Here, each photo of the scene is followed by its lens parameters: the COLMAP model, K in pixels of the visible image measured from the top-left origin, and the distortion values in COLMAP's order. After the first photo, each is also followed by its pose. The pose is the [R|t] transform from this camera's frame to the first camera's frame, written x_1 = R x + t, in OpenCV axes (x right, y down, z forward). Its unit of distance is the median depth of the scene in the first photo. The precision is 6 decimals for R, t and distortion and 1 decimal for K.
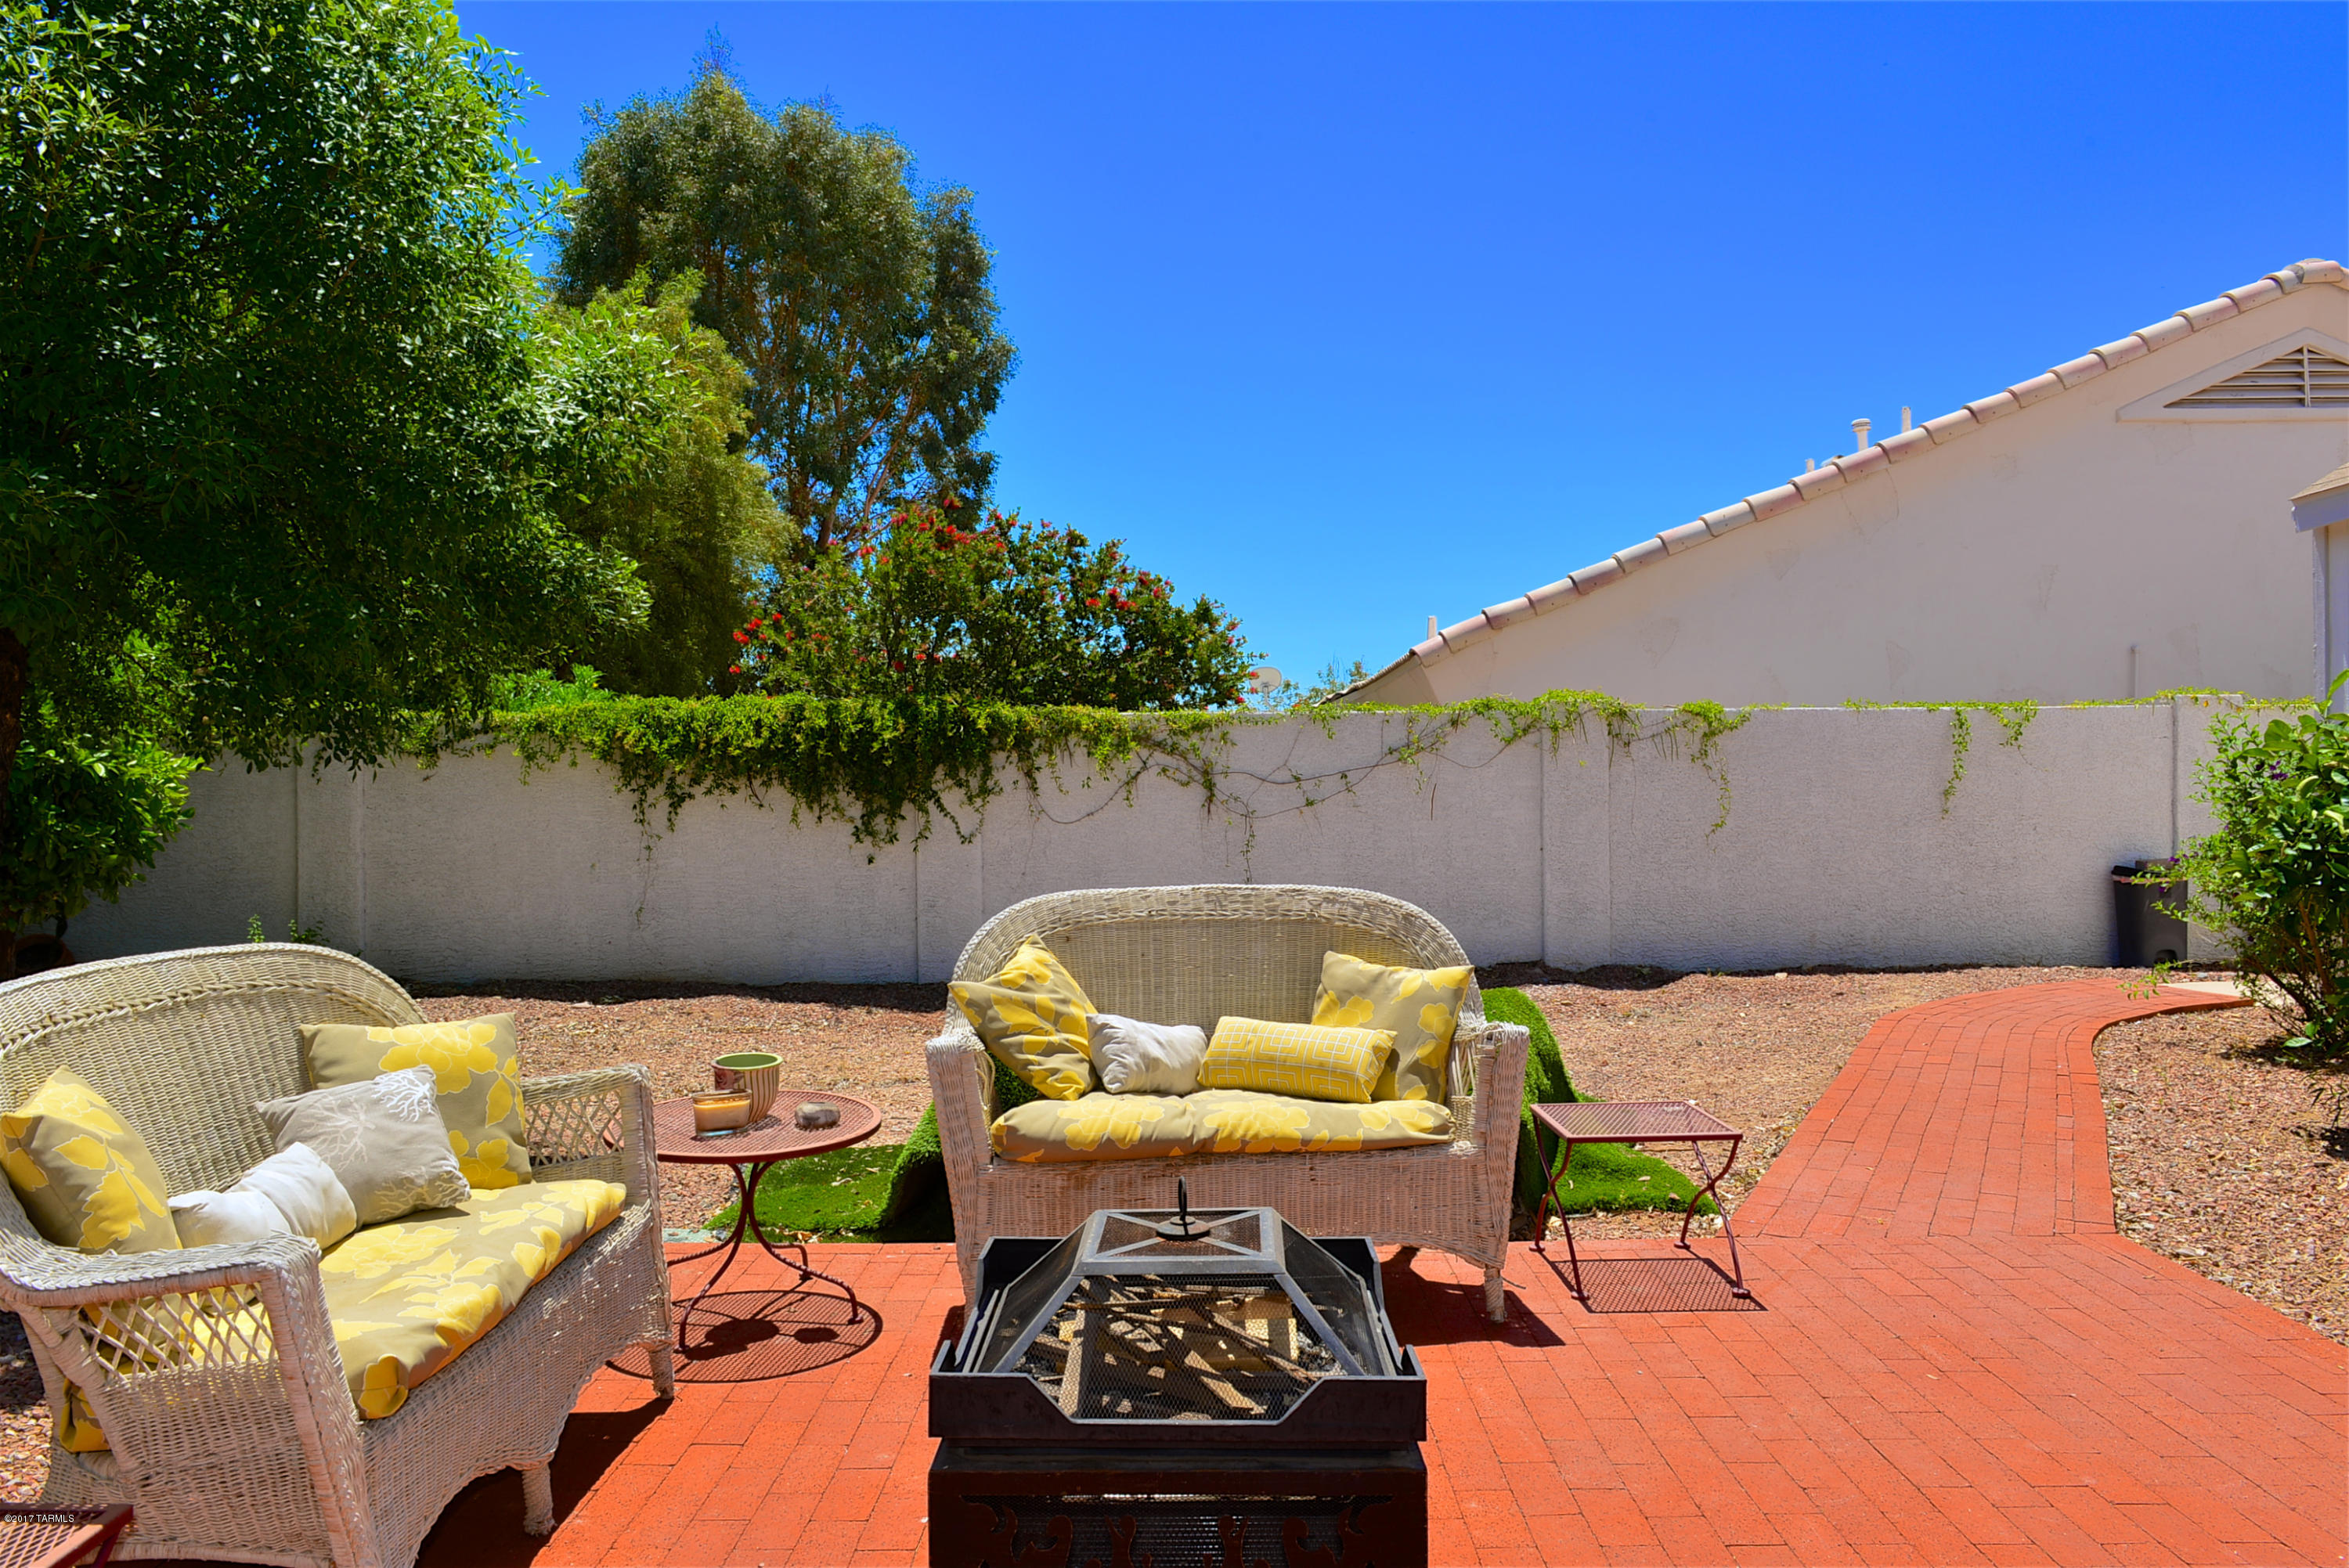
lens RADIAL K [[1609.1, 0, 1181.8], [0, 1609.1, 775.1], [0, 0, 1]] dist [-0.000065, -0.021521]
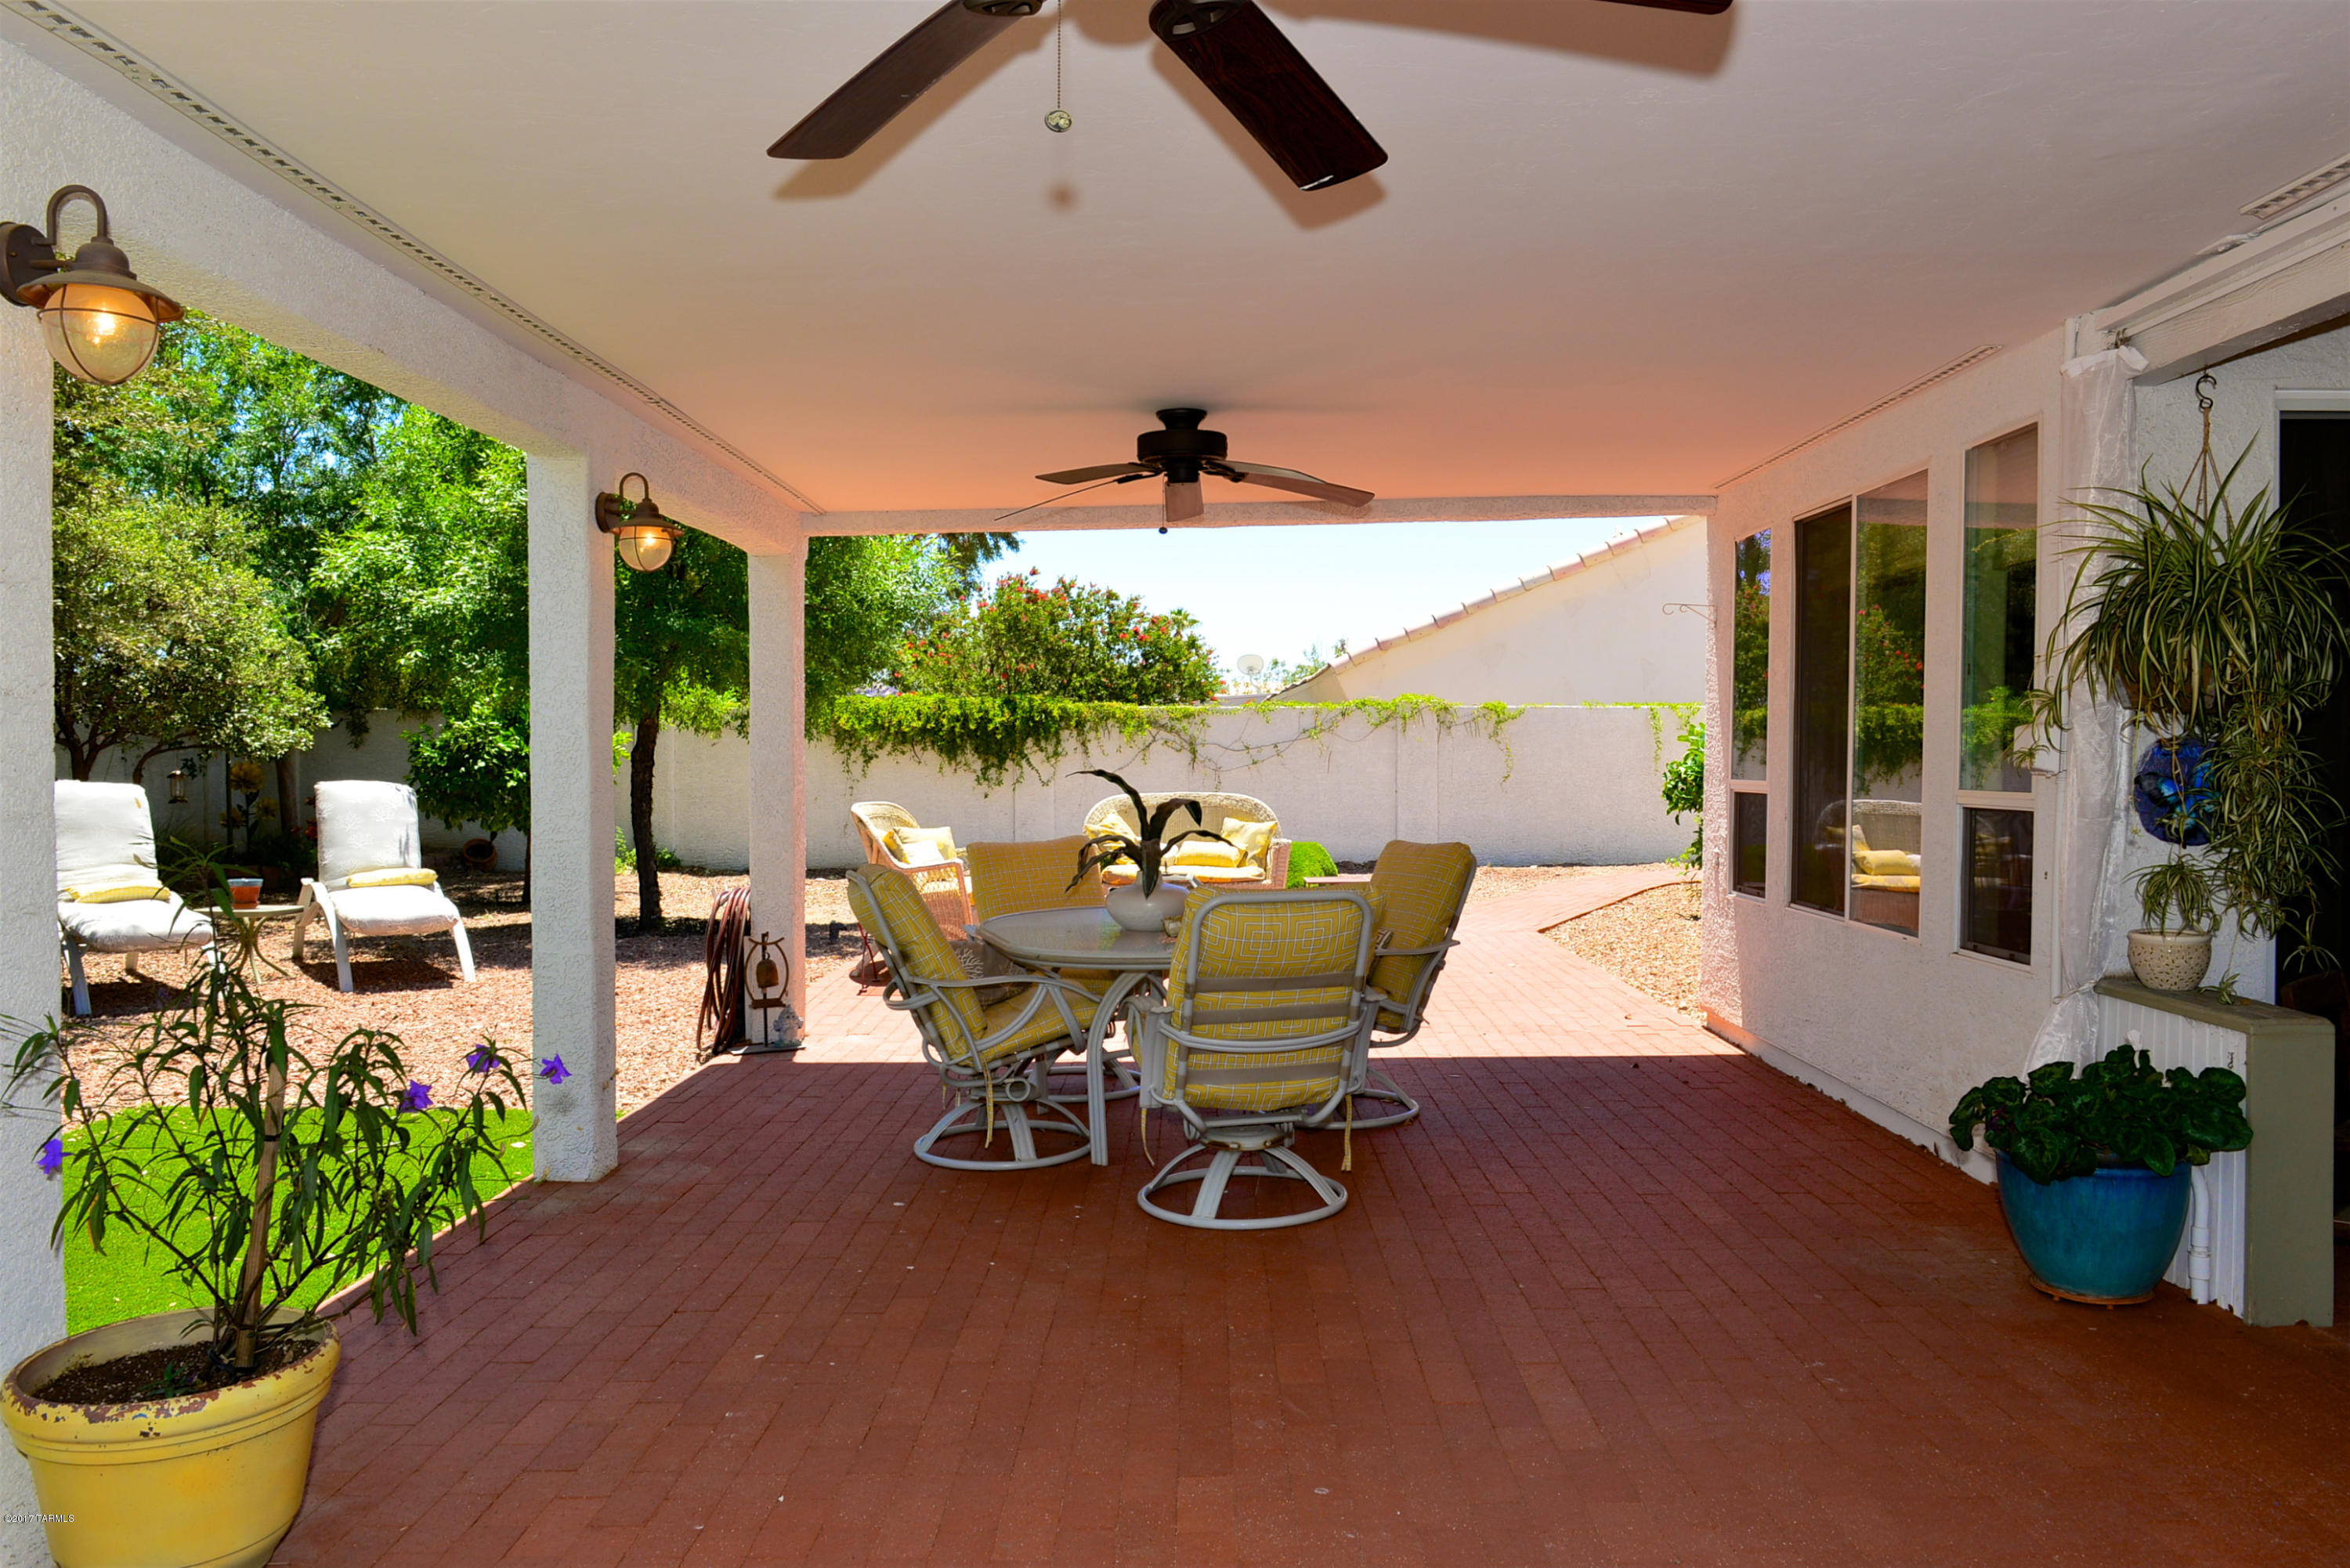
lens RADIAL K [[1632.9, 0, 1183.4], [0, 1632.9, 802.9], [0, 0, 1]] dist [-0.010387, -0.004493]
pose [[0.999924, 0.006101, -0.010697, 0.024819], [-0.005667, 0.999176, 0.040194, -0.008028], [0.010933, -0.040130, 0.999135, -0.662791]]
